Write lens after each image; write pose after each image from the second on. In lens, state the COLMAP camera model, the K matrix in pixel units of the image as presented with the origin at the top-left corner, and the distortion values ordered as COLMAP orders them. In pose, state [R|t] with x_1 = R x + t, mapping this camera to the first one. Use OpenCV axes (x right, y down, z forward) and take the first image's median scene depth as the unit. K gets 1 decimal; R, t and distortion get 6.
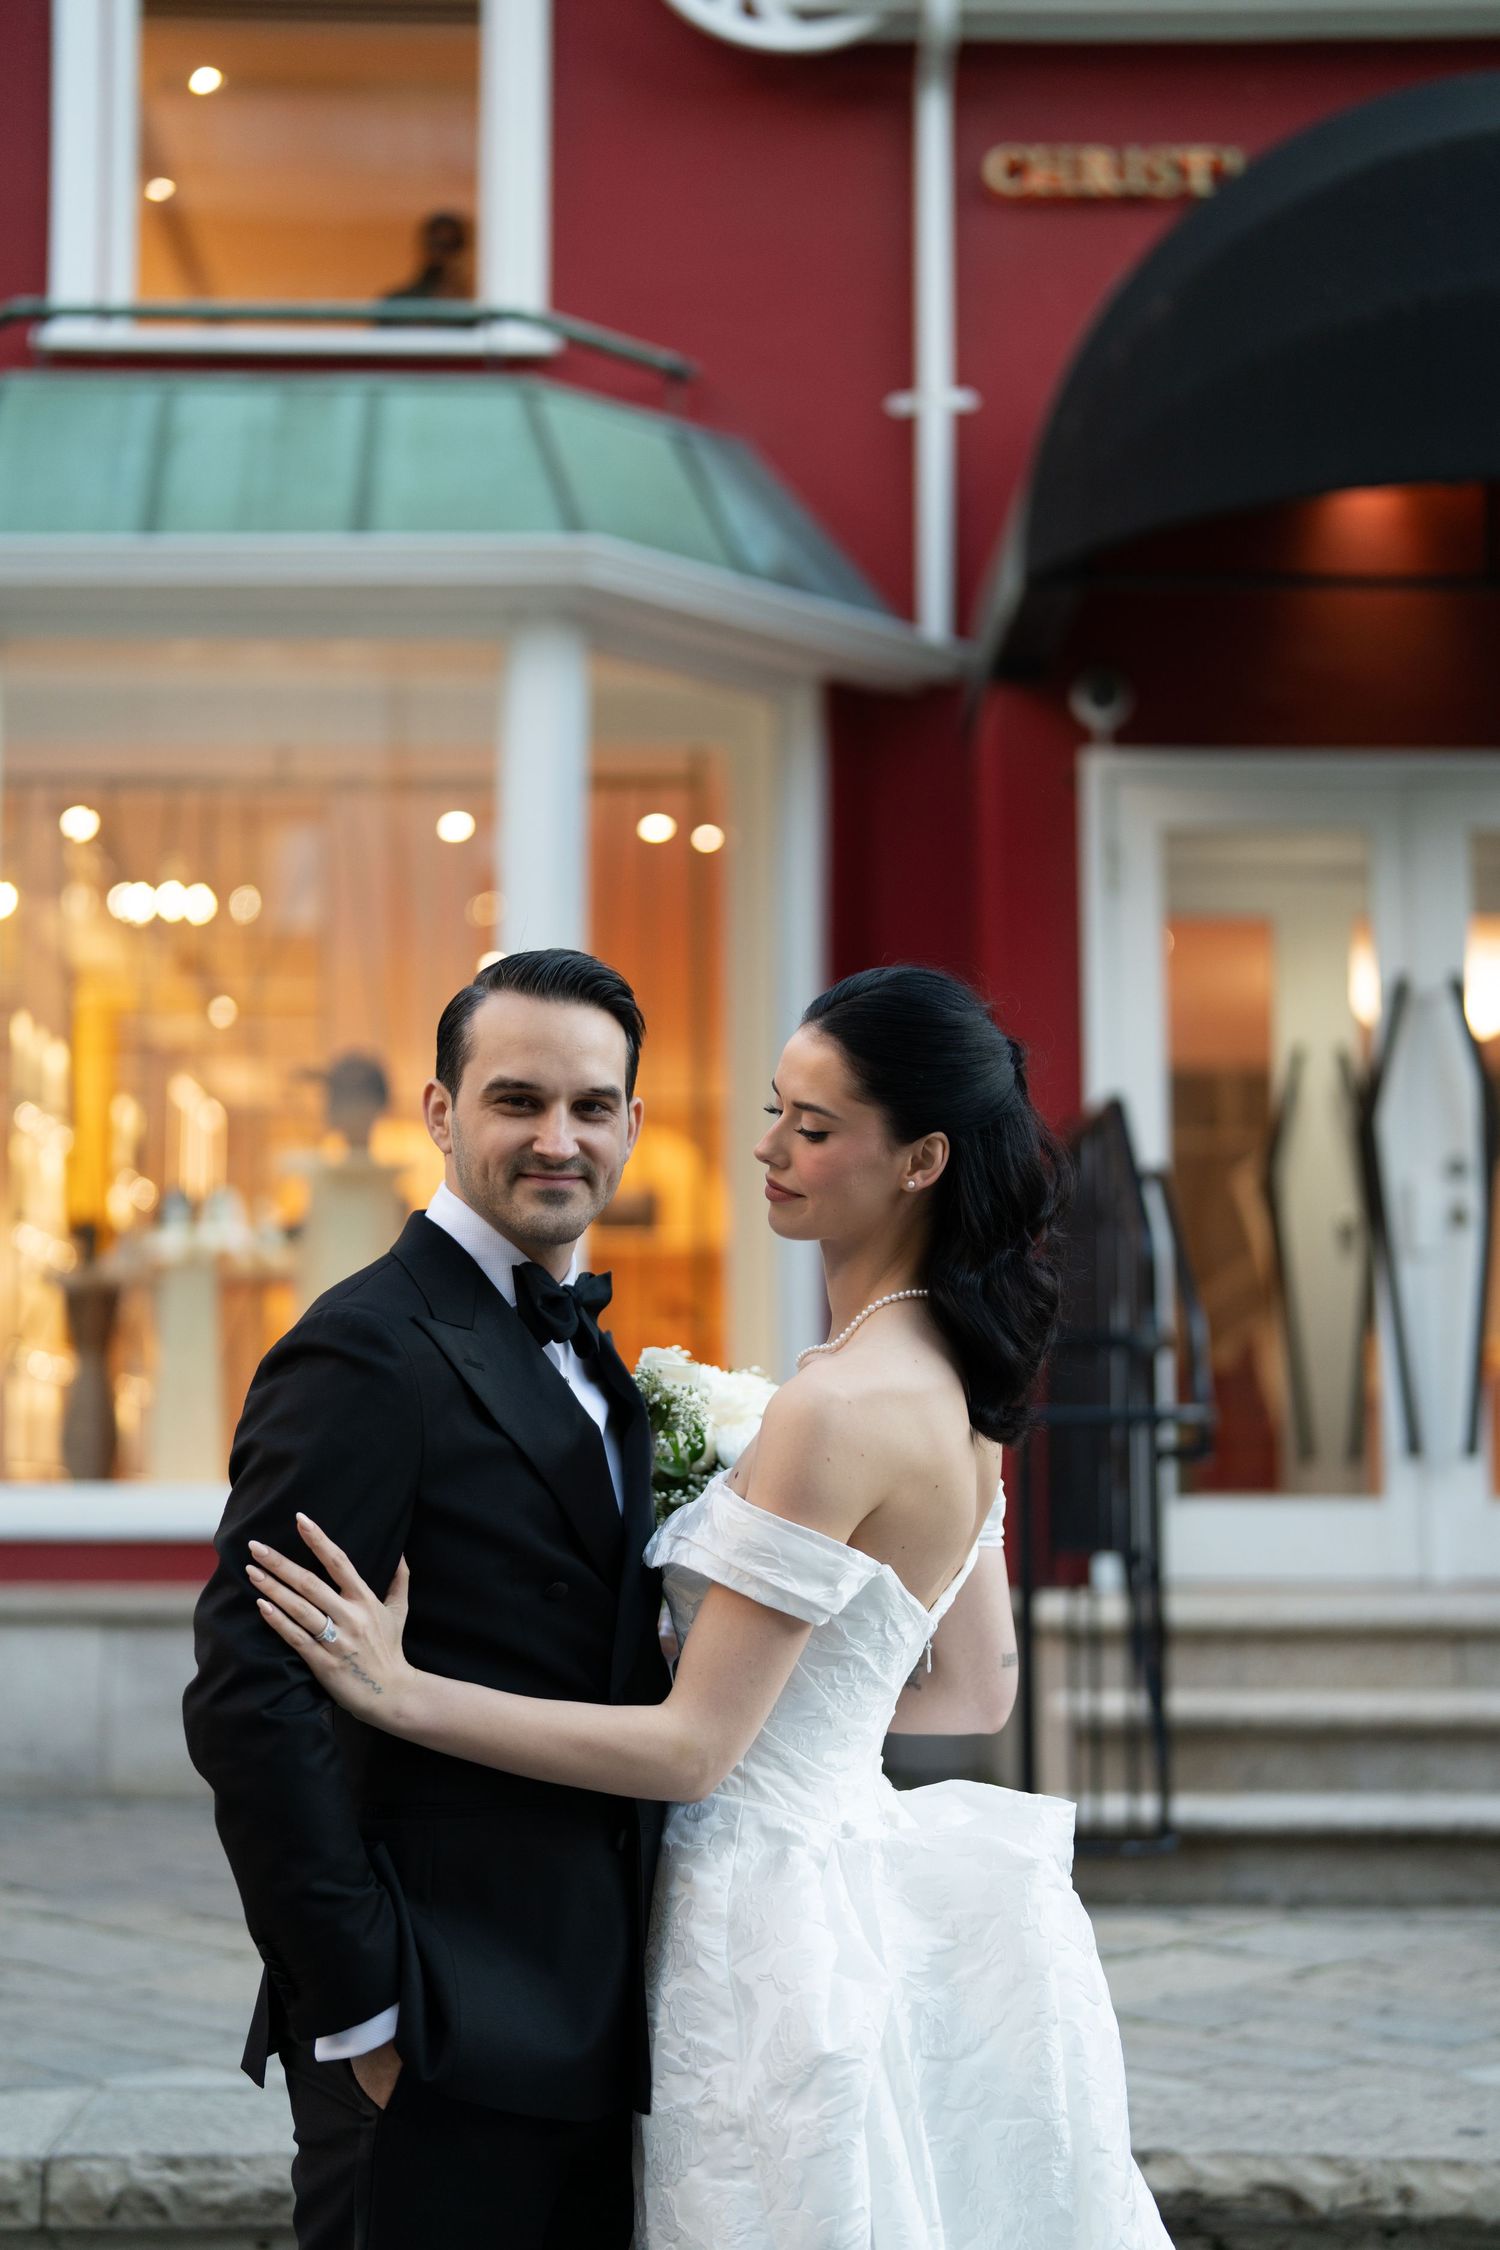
lens RADIAL K [[3231.4, 0, 748.8], [0, 3231.4, 1121.9], [0, 0, 1]] dist [-0.099761, 0.913708]
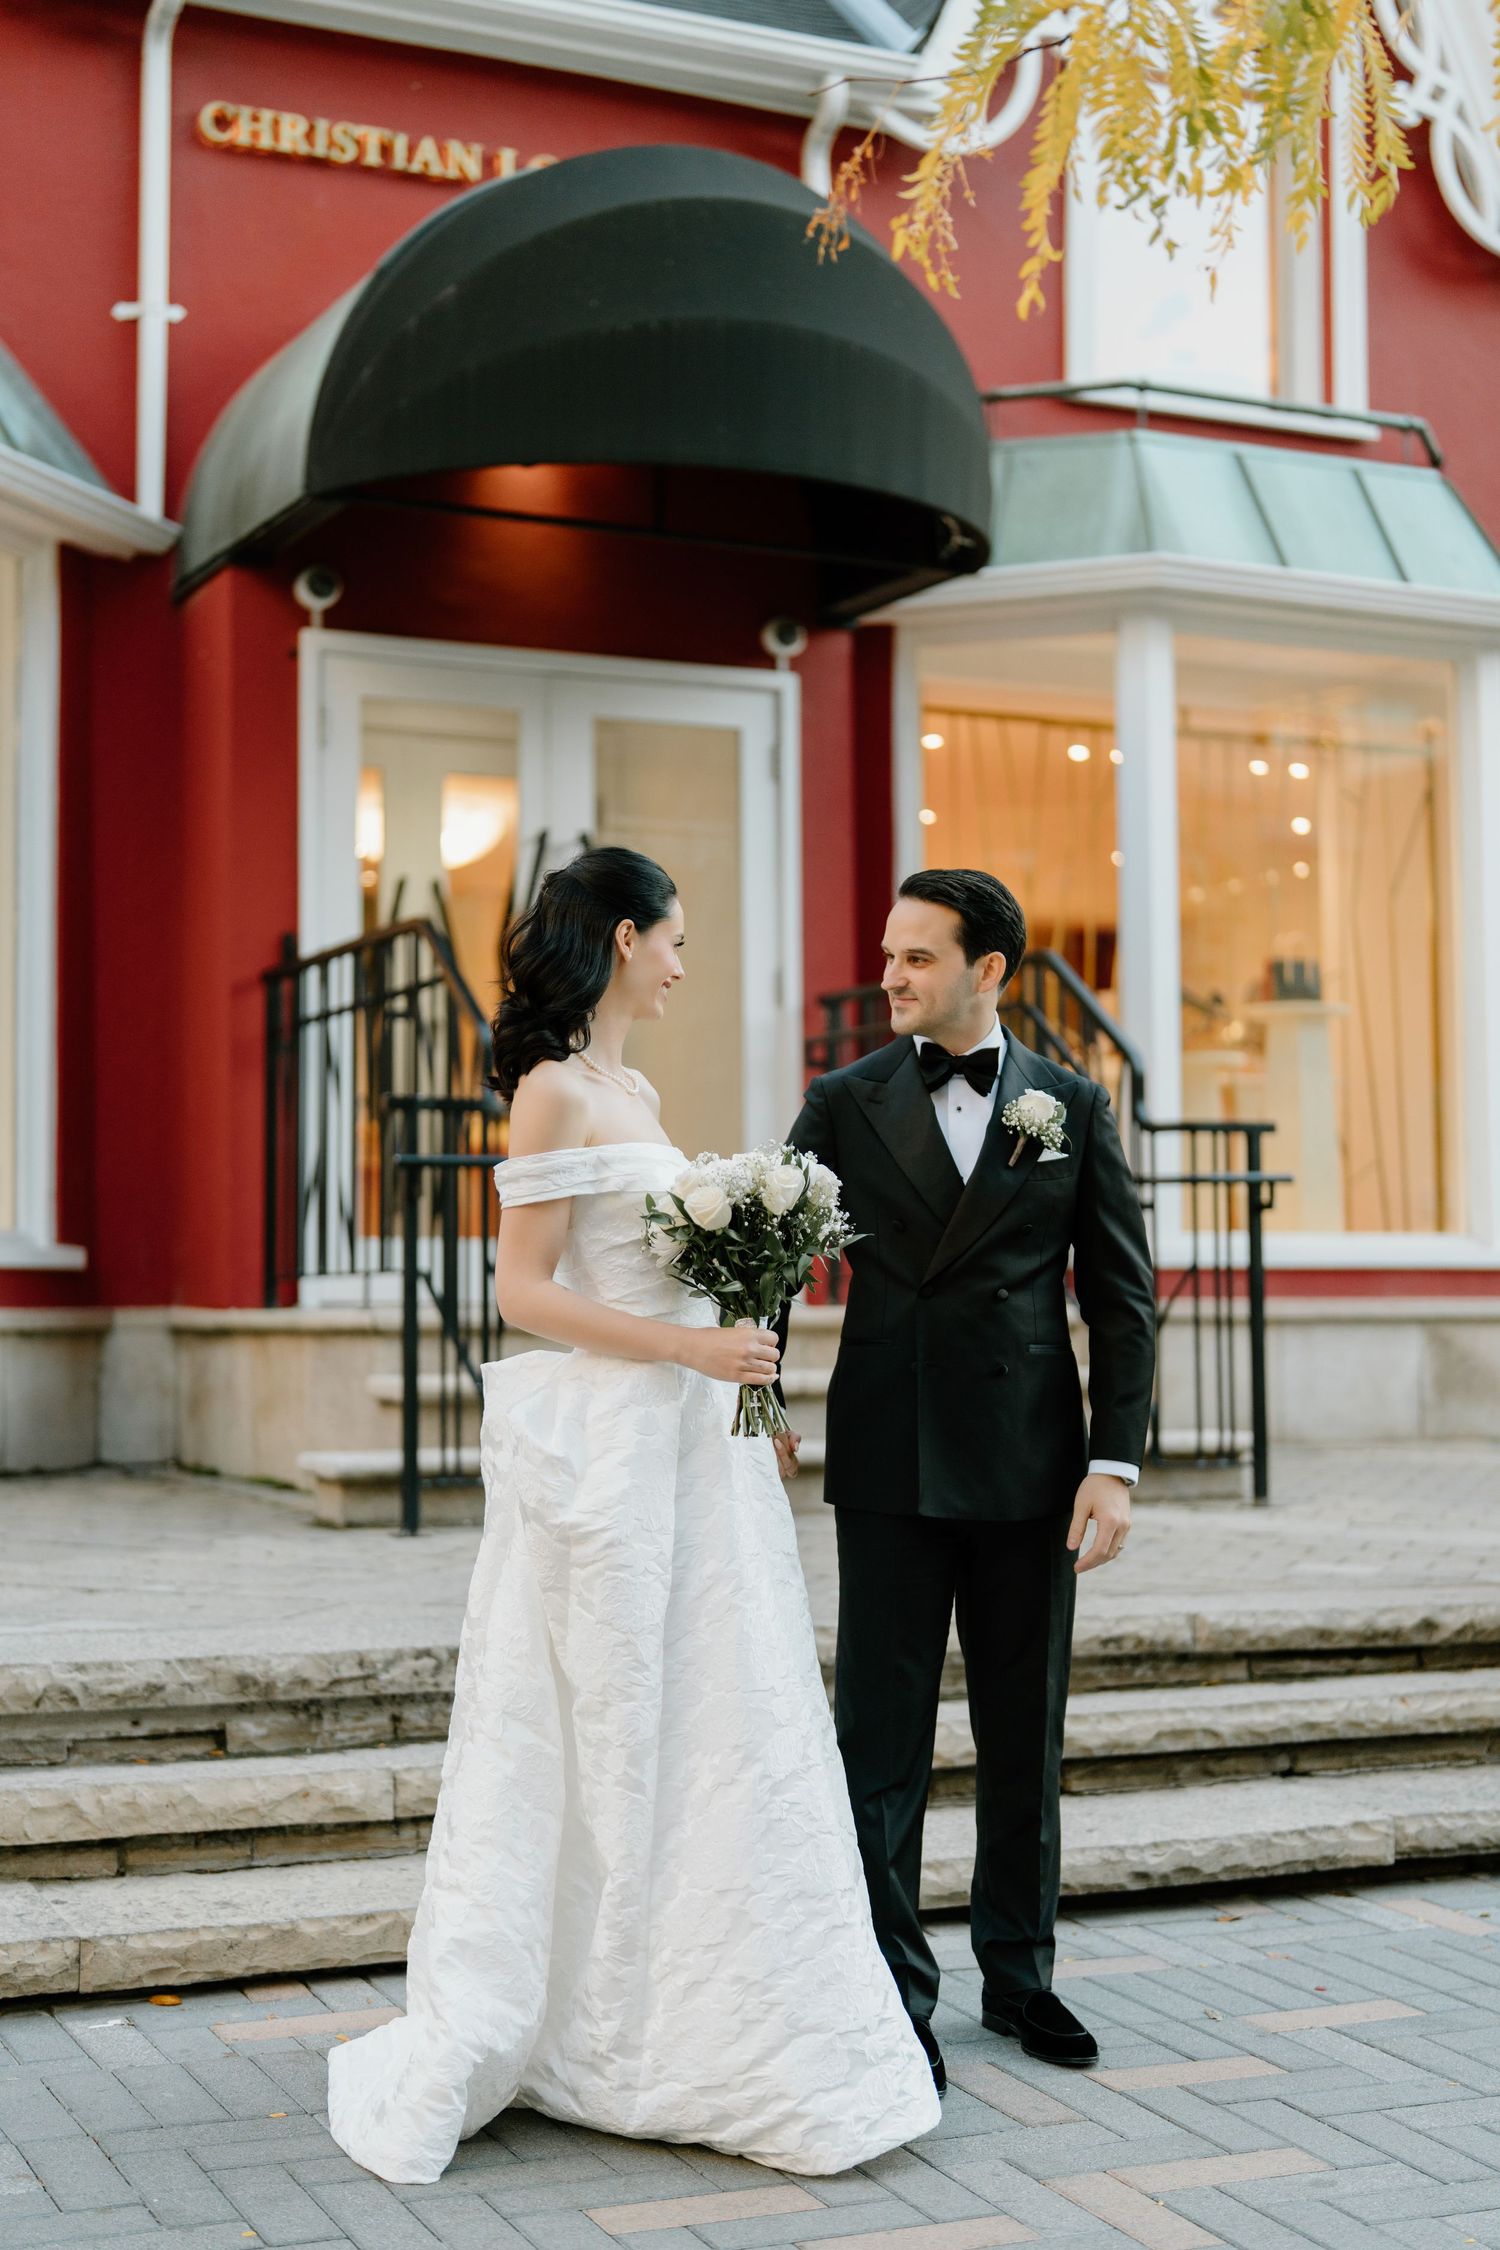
lens RADIAL K [[3050.8, 0, 749.8], [0, 3050.8, 1122.4], [0, 0, 1]] dist [-0.003774, 0.109846]
pose [[0.914458, 0.021733, 0.404097, -0.218143], [-0.047635, 0.997396, 0.054154, 0.000882], [-0.401868, -0.068770, 0.913112, -0.145812]]
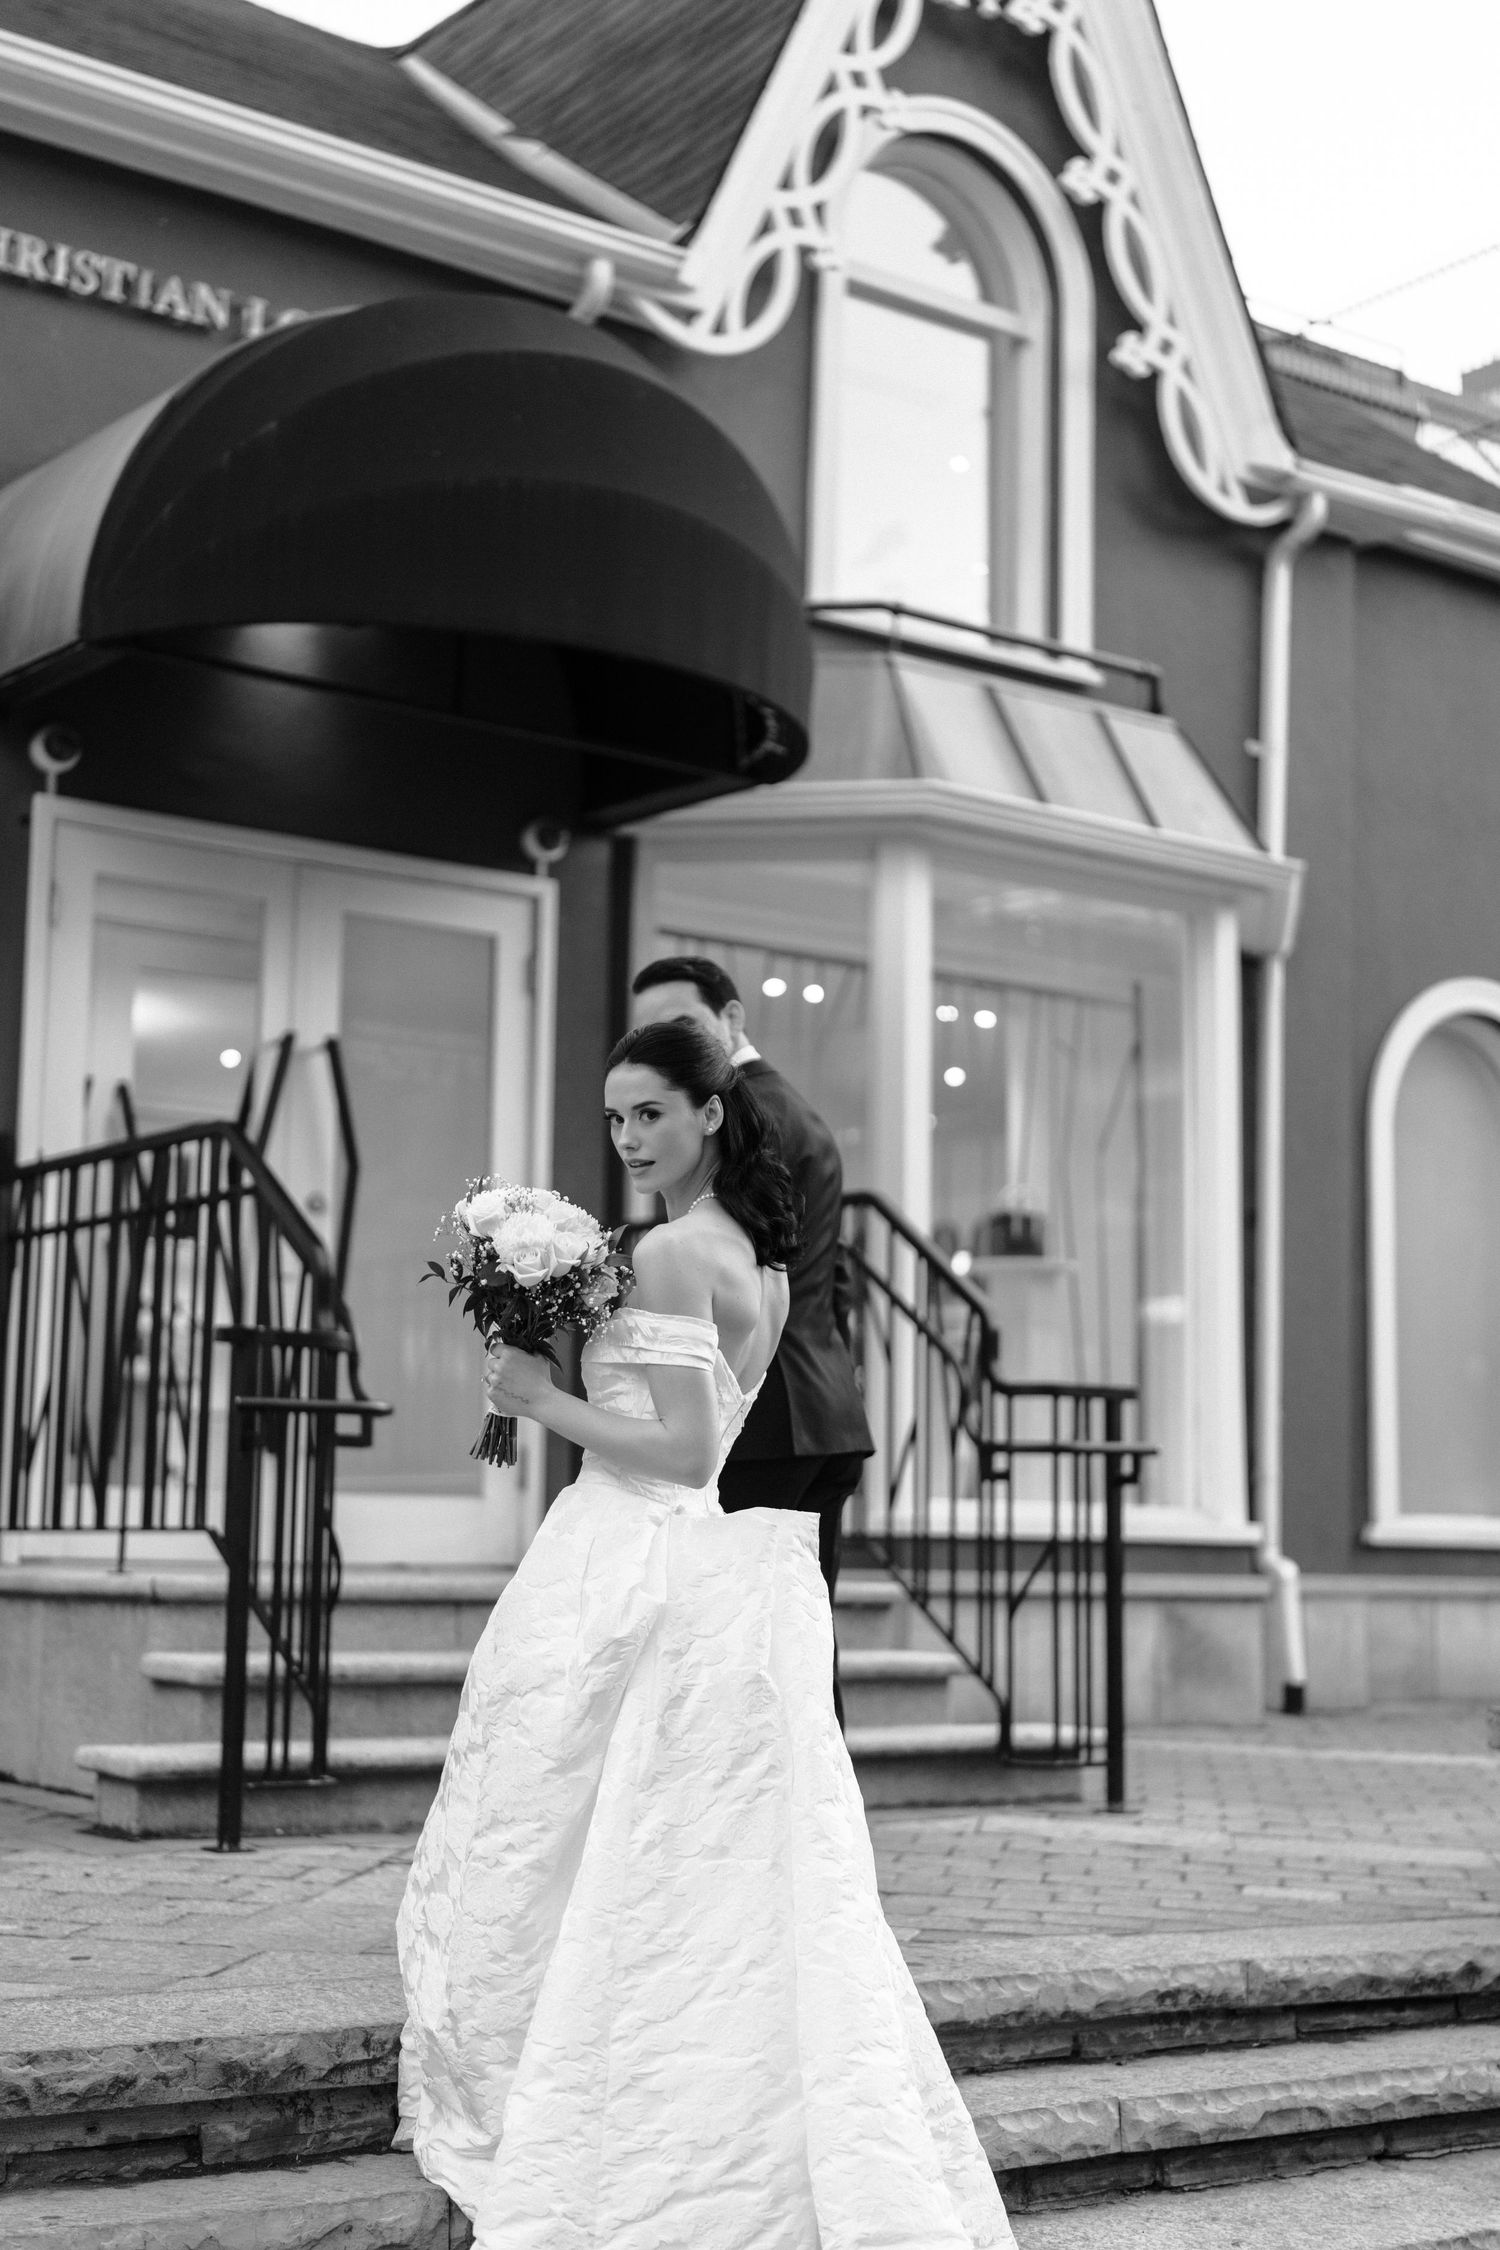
lens RADIAL K [[3050.8, 0, 749.8], [0, 3050.8, 1122.4], [0, 0, 1]] dist [-0.003774, 0.109846]
pose [[0.822512, 0.096004, 0.560586, -0.281971], [-0.090234, 0.995194, -0.038039, 0.013505], [-0.561544, -0.019297, 0.827222, 0.014257]]
